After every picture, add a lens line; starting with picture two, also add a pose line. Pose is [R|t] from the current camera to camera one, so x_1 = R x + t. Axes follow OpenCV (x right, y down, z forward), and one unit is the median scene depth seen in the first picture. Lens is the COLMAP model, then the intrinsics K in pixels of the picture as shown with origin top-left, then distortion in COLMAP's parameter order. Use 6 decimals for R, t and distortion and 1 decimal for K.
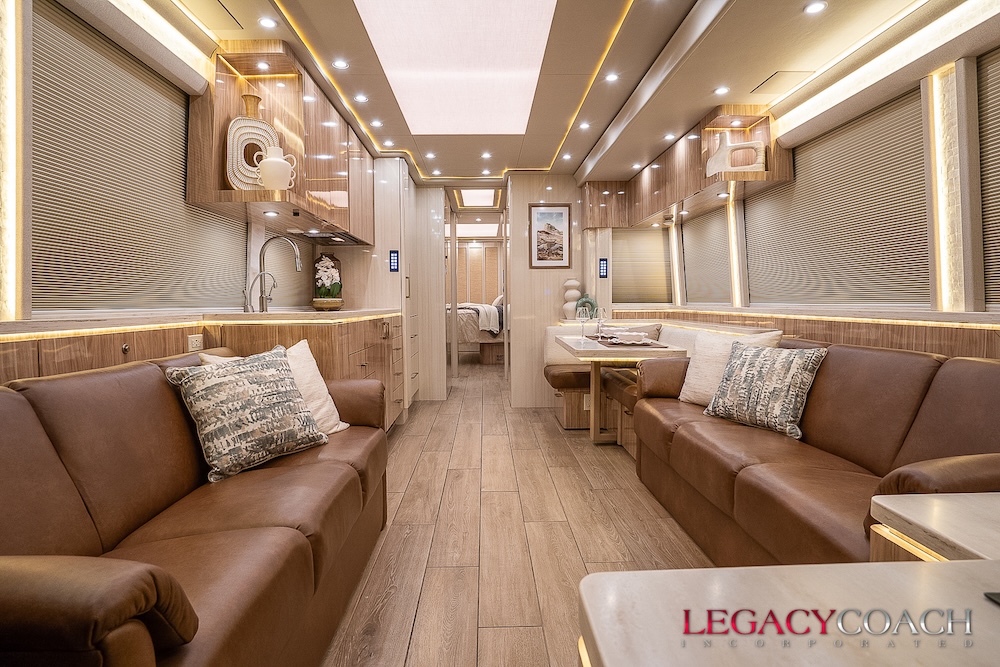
lens RADIAL K [[539.4, 0, 496.4], [0, 539.4, 329.1], [0, 0, 1]] dist [-0.047862, 0.030249]
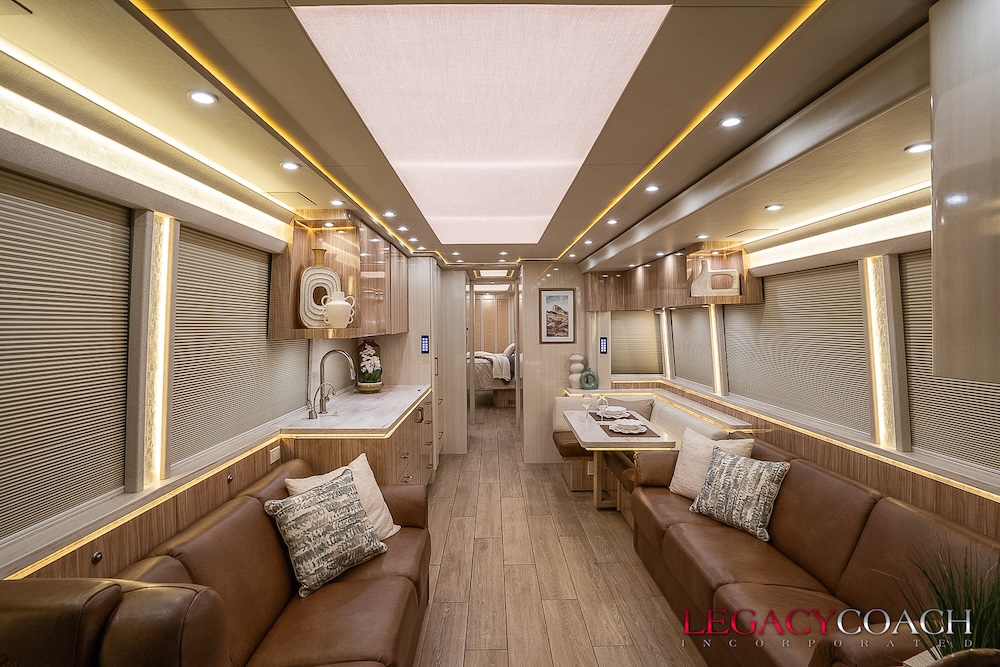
lens RADIAL K [[488.2, 0, 495.7], [0, 488.2, 329.4], [0, 0, 1]] dist [-0.066374, 0.029461]
pose [[0.999892, 0.000067, -0.014712, -0.033384], [-0.000613, 0.999310, -0.037146, -0.194853], [0.014699, 0.037151, 0.999202, -0.098980]]
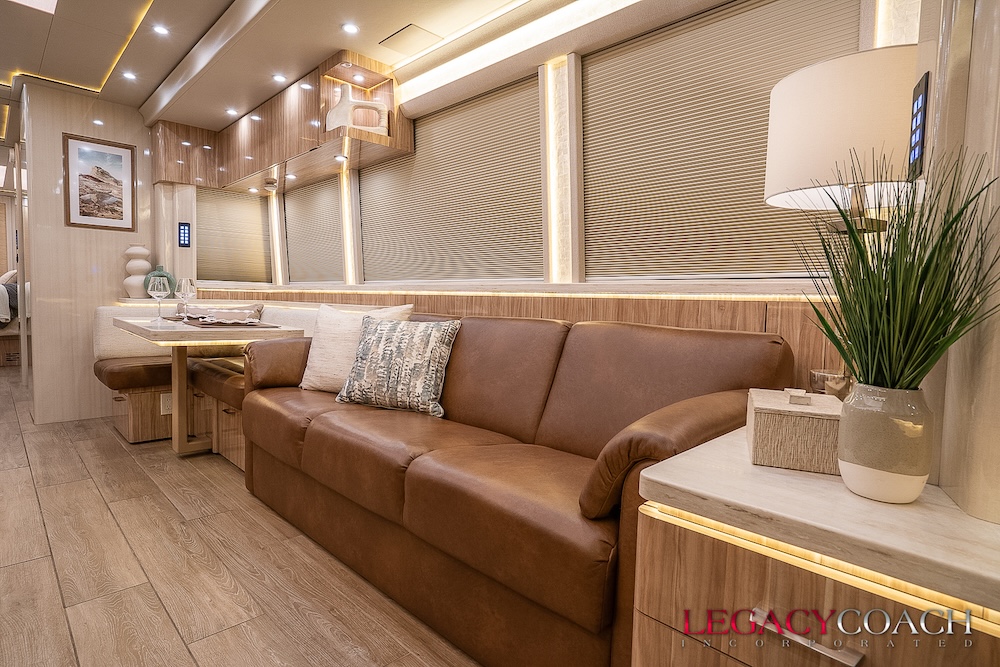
lens RADIAL K [[525.0, 0, 500.0], [0, 525.0, 329.5], [0, 0, 1]] dist [-0.044643, 0.025042]
pose [[0.722883, -0.014013, 0.690829, 0.008609], [0.005446, 0.999879, 0.014583, 0.033003], [-0.690949, -0.006780, 0.722871, 0.215345]]
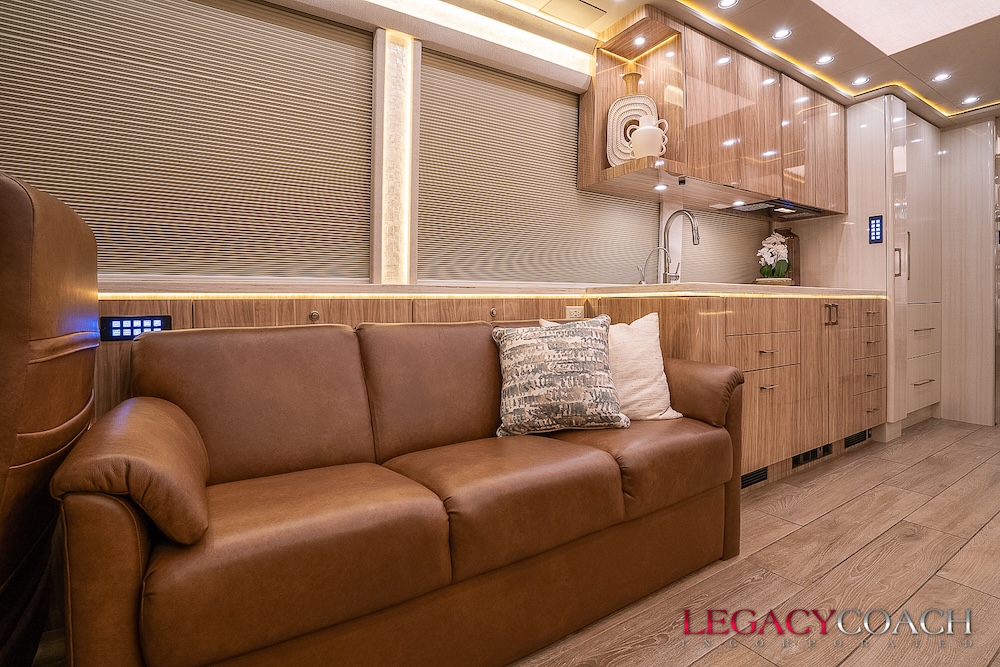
lens RADIAL K [[476.0, 0, 499.4], [0, 476.0, 306.8], [0, 0, 1]] dist [-0.062728, 0.022772]
pose [[0.511171, 0.008283, -0.859439, 0.170830], [-0.040440, 0.999078, -0.014424, 0.027619], [0.858527, 0.042129, 0.511034, 0.317924]]
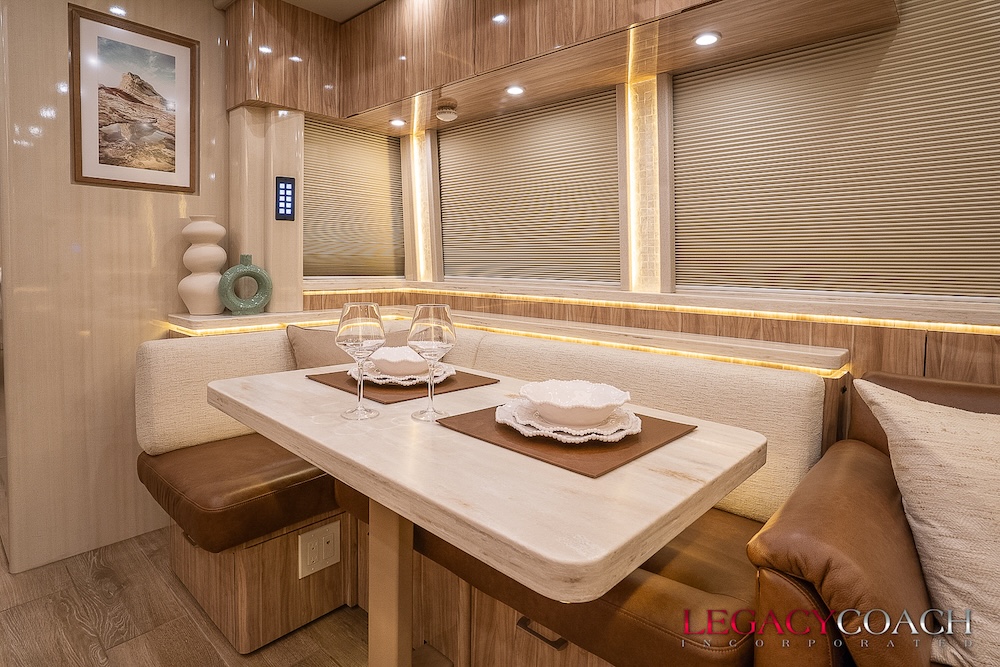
lens RADIAL K [[539.5, 0, 501.9], [0, 539.5, 273.5], [0, 0, 1]] dist [-0.005675, -0.000861]
pose [[0.692742, 0.002823, 0.721180, -0.000856], [0.020731, 0.999501, -0.023826, -0.065440], [-0.720887, 0.031455, 0.692338, 1.002142]]
